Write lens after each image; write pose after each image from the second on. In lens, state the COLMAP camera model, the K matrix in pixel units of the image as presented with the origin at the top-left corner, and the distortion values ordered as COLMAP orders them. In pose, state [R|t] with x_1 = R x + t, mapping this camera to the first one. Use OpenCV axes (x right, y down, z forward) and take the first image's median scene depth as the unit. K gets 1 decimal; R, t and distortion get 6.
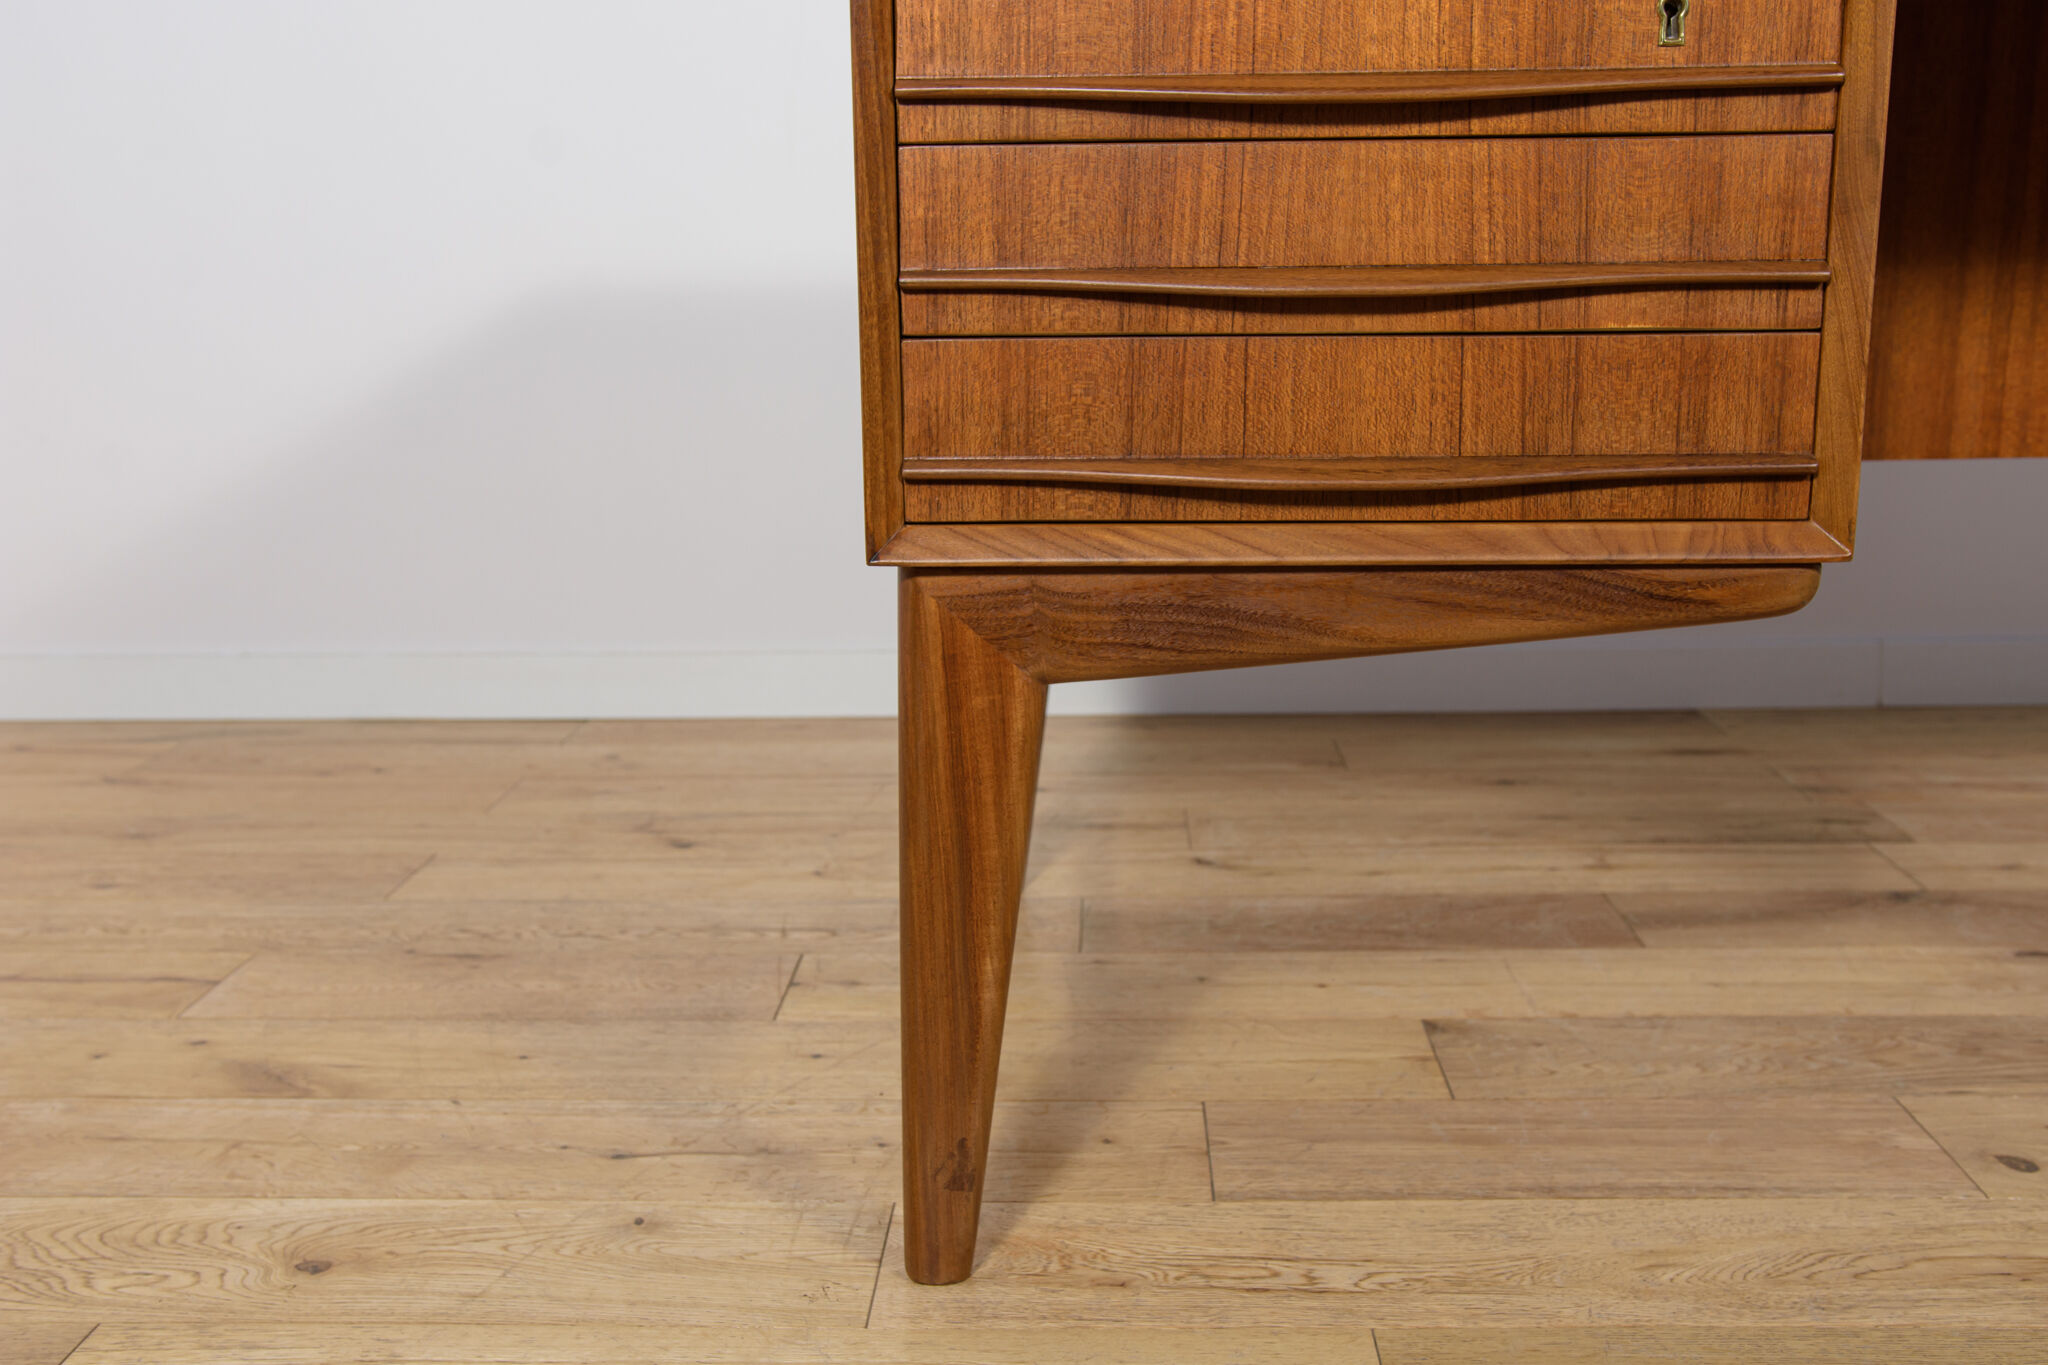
lens RADIAL K [[2037.0, 0, 1024.0], [0, 2037.0, 682.5], [0, 0, 1]] dist [-0.036244, 0.103433]
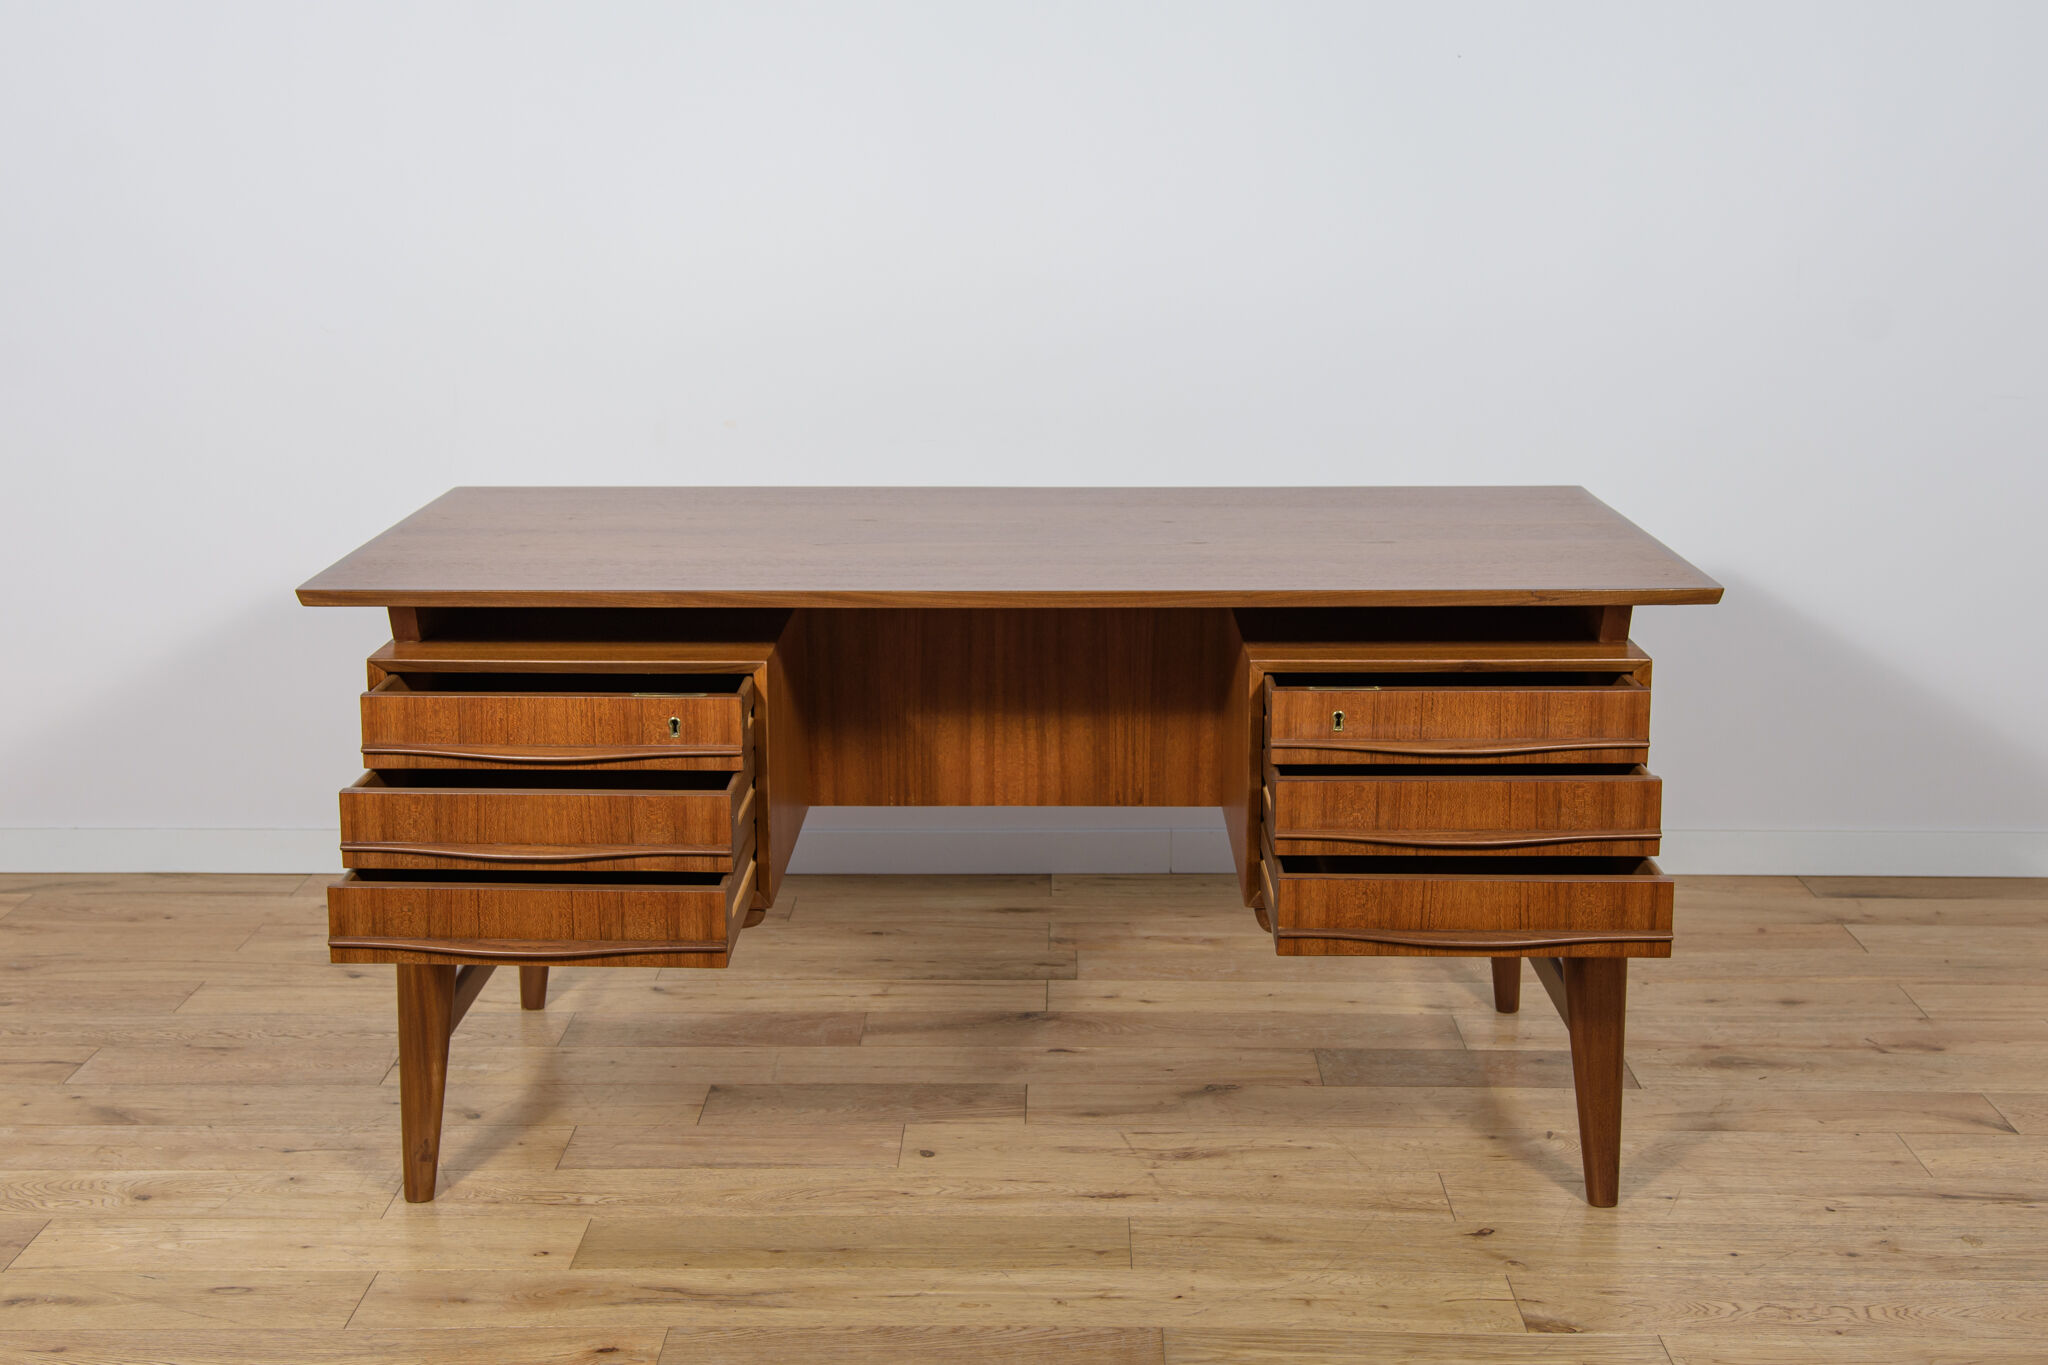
lens RADIAL K [[2483.4, 0, 1026.7], [0, 2483.4, 617.3], [0, 0, 1]] dist [-0.006295, 0.134177]
pose [[0.999430, 0.008773, 0.032606, 0.493546], [-0.008445, 0.999913, -0.010167, -0.311498], [-0.032692, 0.009886, 0.999417, -1.663715]]
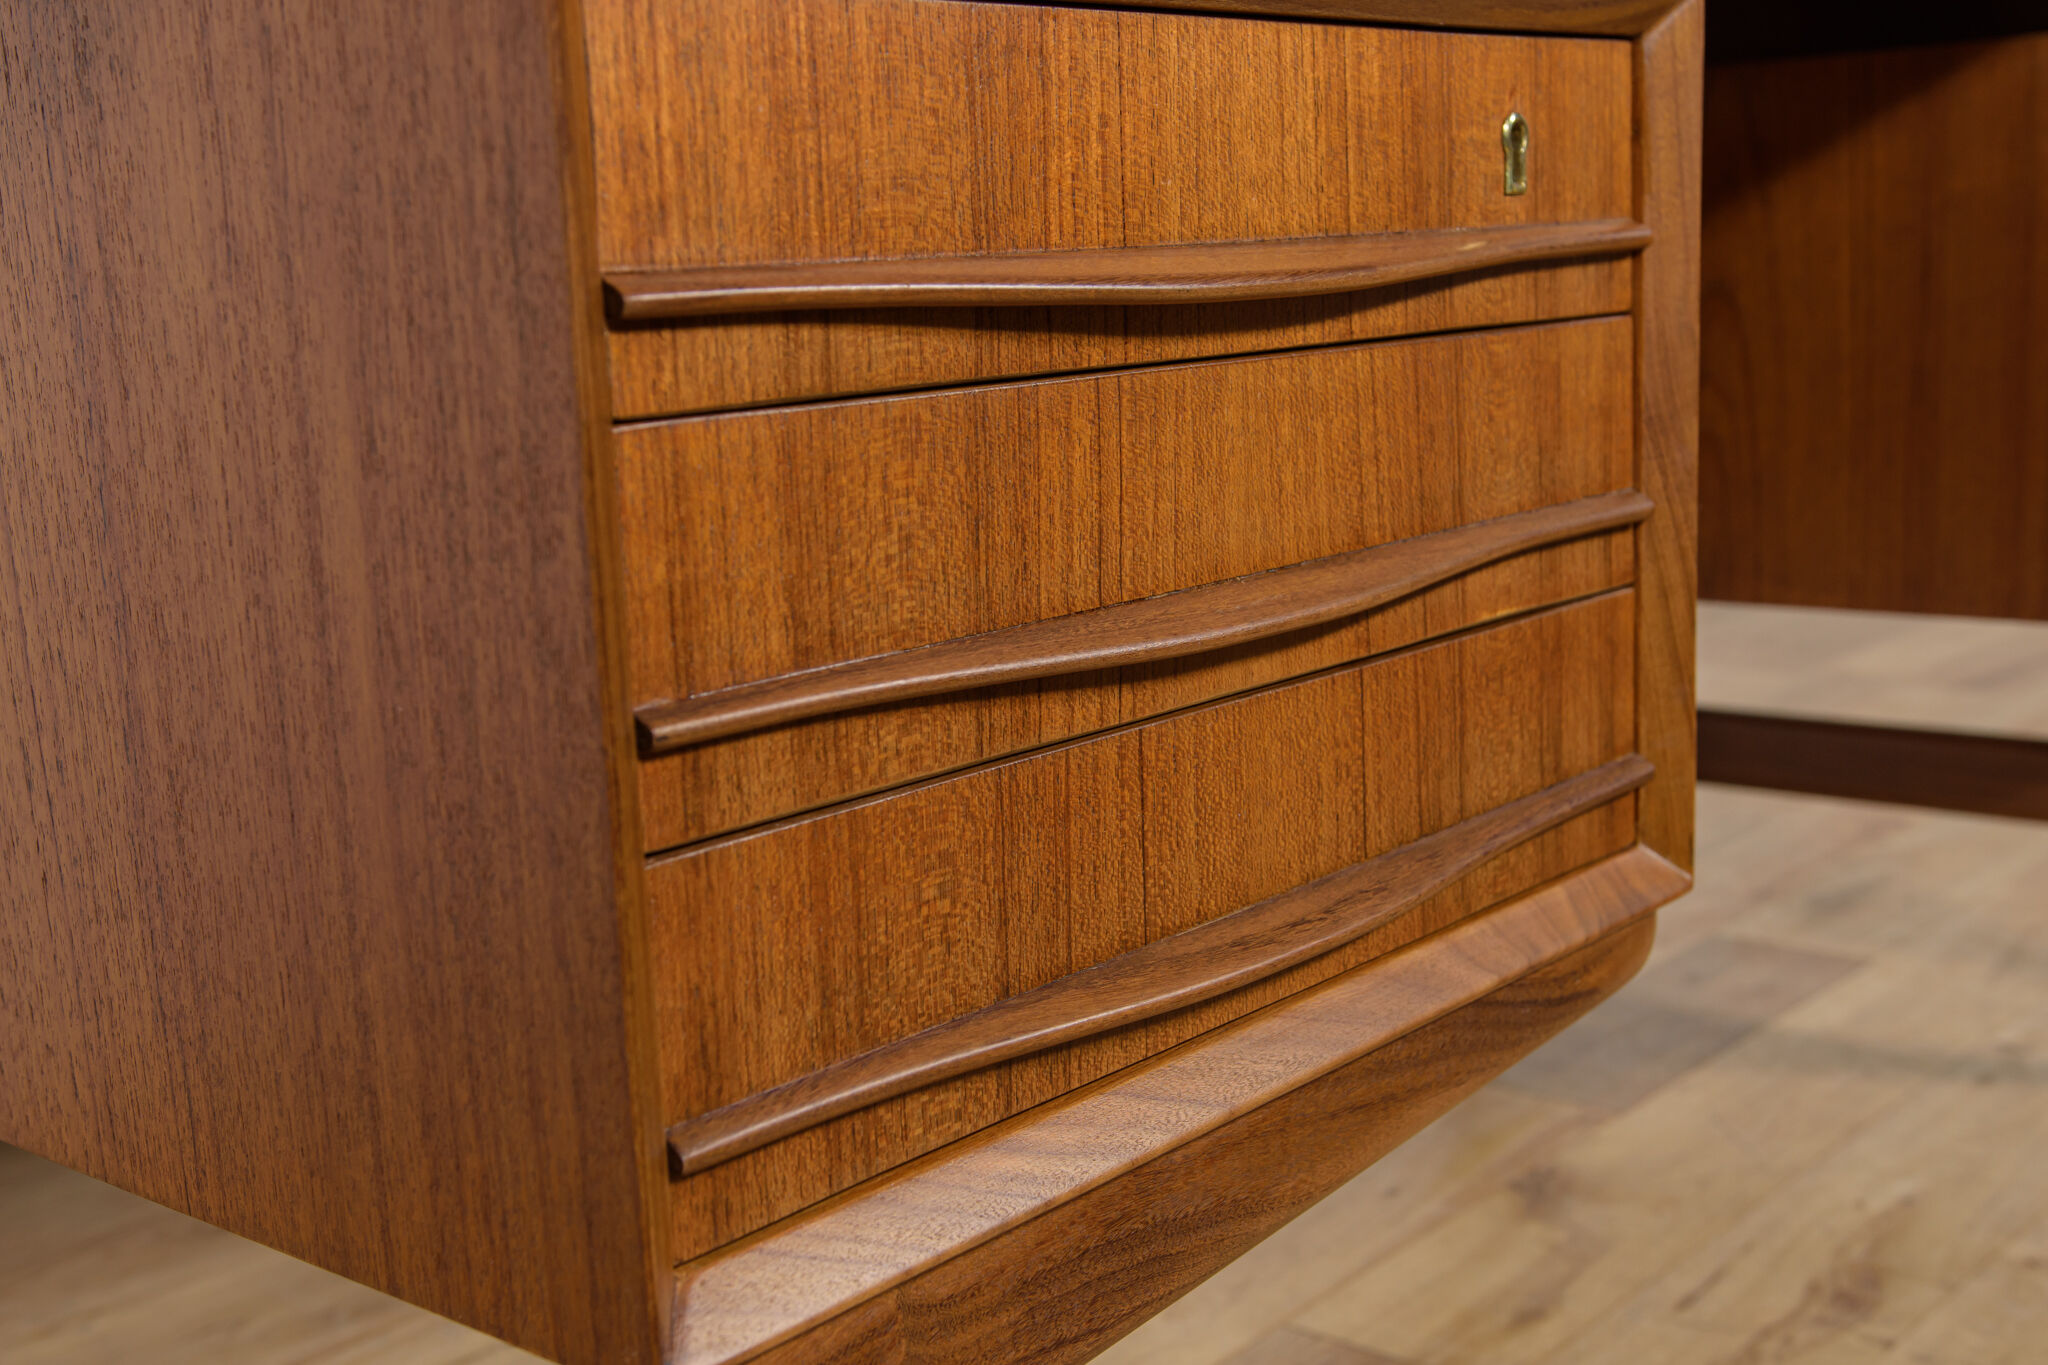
lens RADIAL K [[2481.3, 0, 1024.0], [0, 2481.3, 682.5], [0, 0, 1]] dist [0.006416, 0.133235]
pose [[0.621915, -0.153664, 0.767860, -0.325909], [0.197189, 0.979691, 0.036346, -0.167868], [-0.757851, 0.128810, 0.639586, 0.479423]]
